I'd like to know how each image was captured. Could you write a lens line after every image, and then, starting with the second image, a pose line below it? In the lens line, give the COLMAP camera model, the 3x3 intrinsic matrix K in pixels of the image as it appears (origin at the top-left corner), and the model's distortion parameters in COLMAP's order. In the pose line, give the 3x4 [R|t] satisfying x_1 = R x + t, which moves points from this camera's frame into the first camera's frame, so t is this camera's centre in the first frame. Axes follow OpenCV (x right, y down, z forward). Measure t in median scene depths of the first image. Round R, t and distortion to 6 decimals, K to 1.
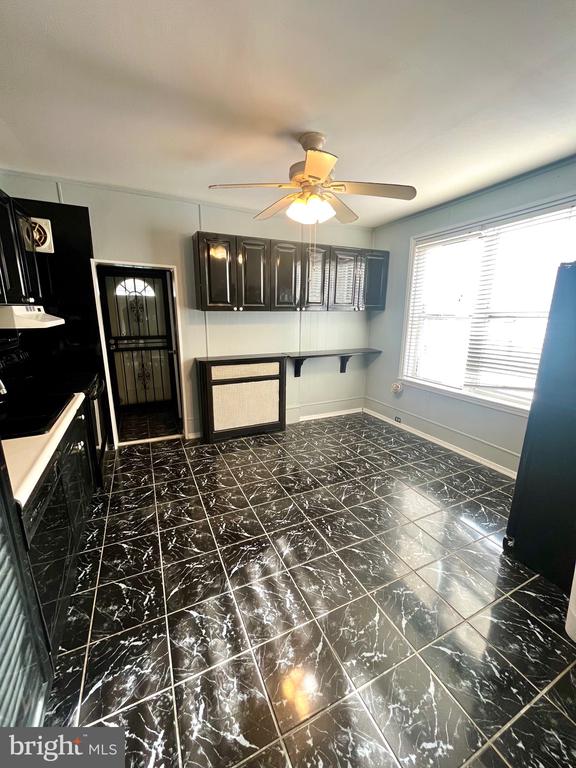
lens RADIAL K [[309.4, 0, 290.4], [0, 309.4, 385.7], [0, 0, 1]] dist [-0.004699, 0.000122]
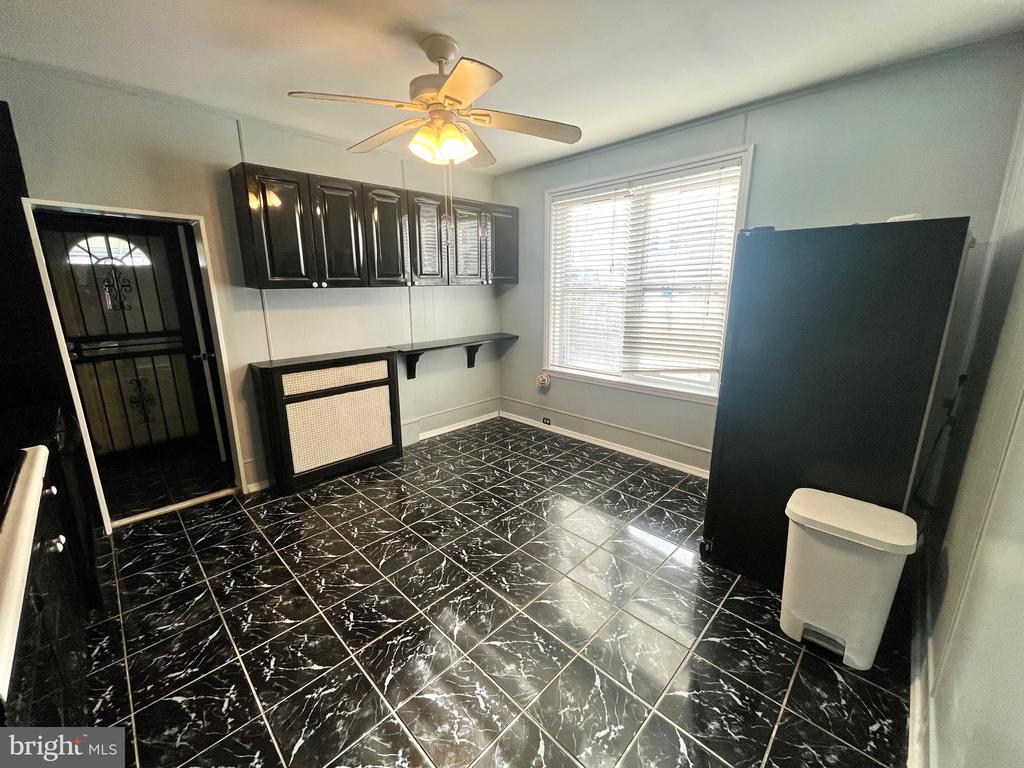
lens RADIAL K [[412.5, 0, 510.4], [0, 412.5, 382.5], [0, 0, 1]] dist [-0.004699, 0.000122]
pose [[0.941464, -0.092657, 0.324130, -0.117892], [0.093709, 0.995522, 0.012398, -0.017043], [-0.323828, 0.018702, 0.945931, 0.050421]]
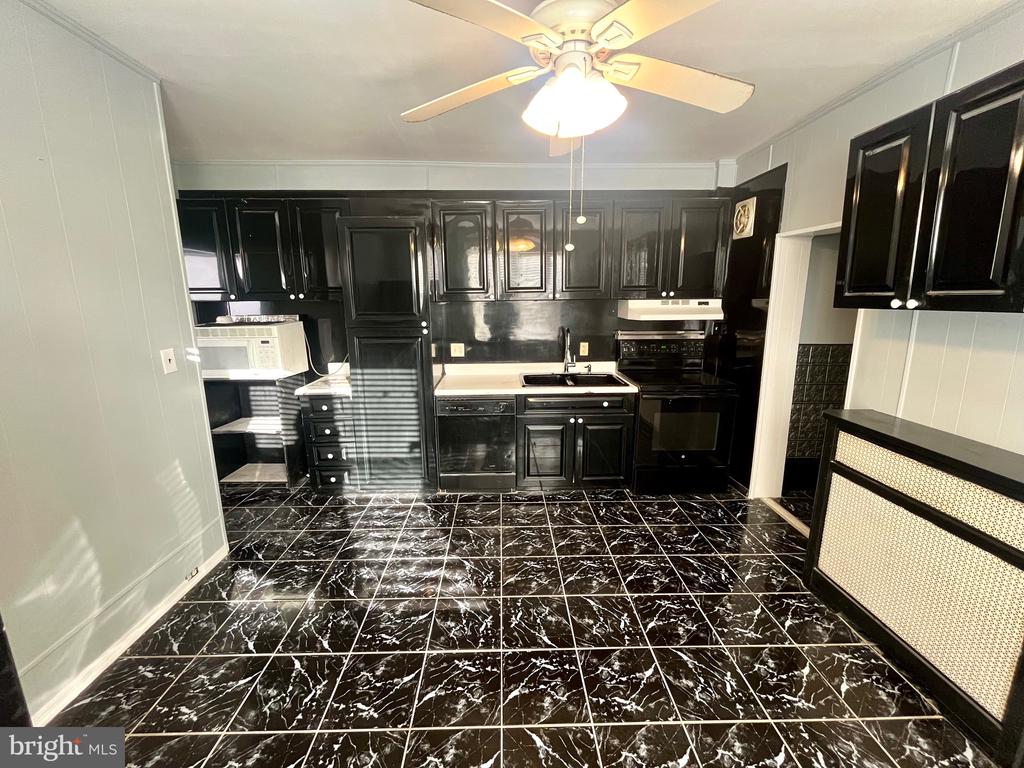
lens RADIAL K [[412.5, 0, 509.1], [0, 412.5, 377.8], [0, 0, 1]] dist [-0.004699, 0.000122]
pose [[-0.411637, 0.166388, -0.896030, 0.621940], [-0.217045, 0.937004, 0.273707, -0.258888], [0.885125, 0.307147, -0.349591, 1.023080]]
